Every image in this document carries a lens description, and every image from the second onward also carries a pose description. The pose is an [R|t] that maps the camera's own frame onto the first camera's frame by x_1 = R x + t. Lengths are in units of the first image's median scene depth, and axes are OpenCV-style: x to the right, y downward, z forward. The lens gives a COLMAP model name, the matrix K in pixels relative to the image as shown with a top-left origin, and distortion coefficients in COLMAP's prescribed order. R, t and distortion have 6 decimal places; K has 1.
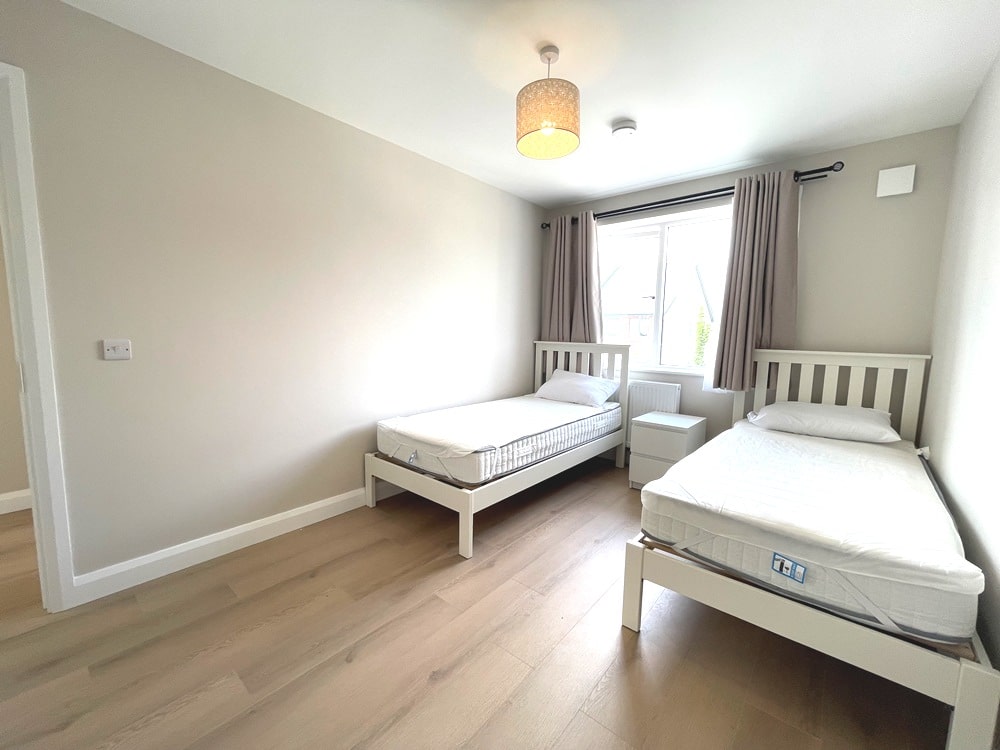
lens RADIAL K [[406.4, 0, 506.1], [0, 406.4, 380.4], [0, 0, 1]] dist [-0.001894, -0.000248]
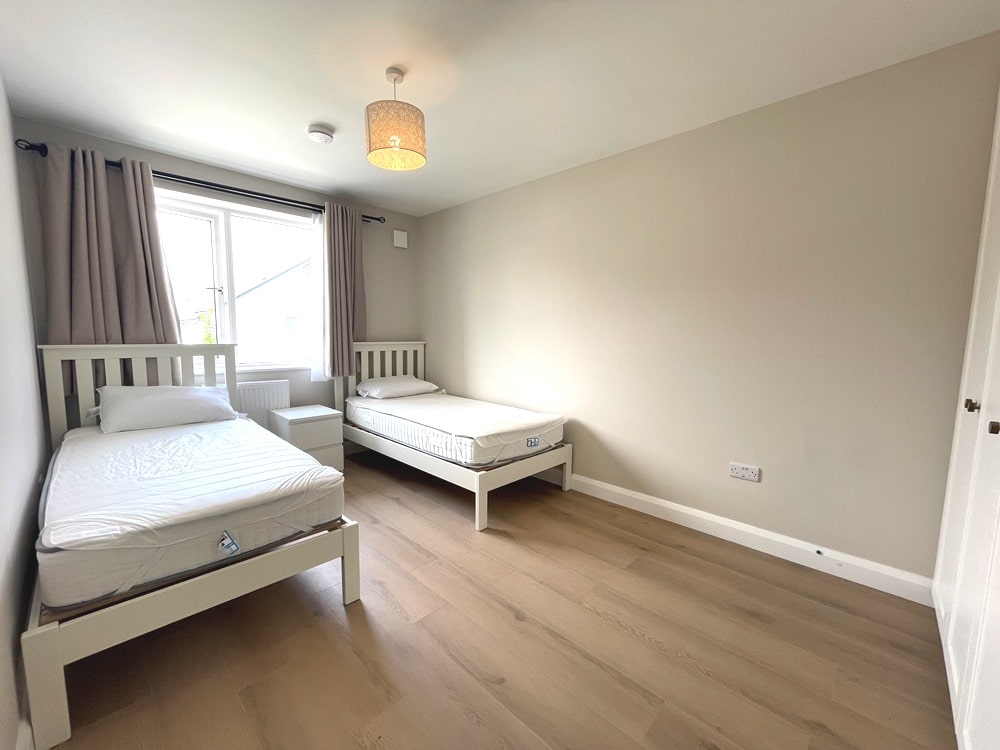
lens RADIAL K [[406.4, 0, 506.2], [0, 406.4, 372.3], [0, 0, 1]] dist [-0.001894, -0.000248]
pose [[0.064310, -0.114027, 0.991394, -0.660194], [0.109278, 0.988281, 0.106580, -0.069389], [-0.991929, 0.101484, 0.076017, 0.442381]]
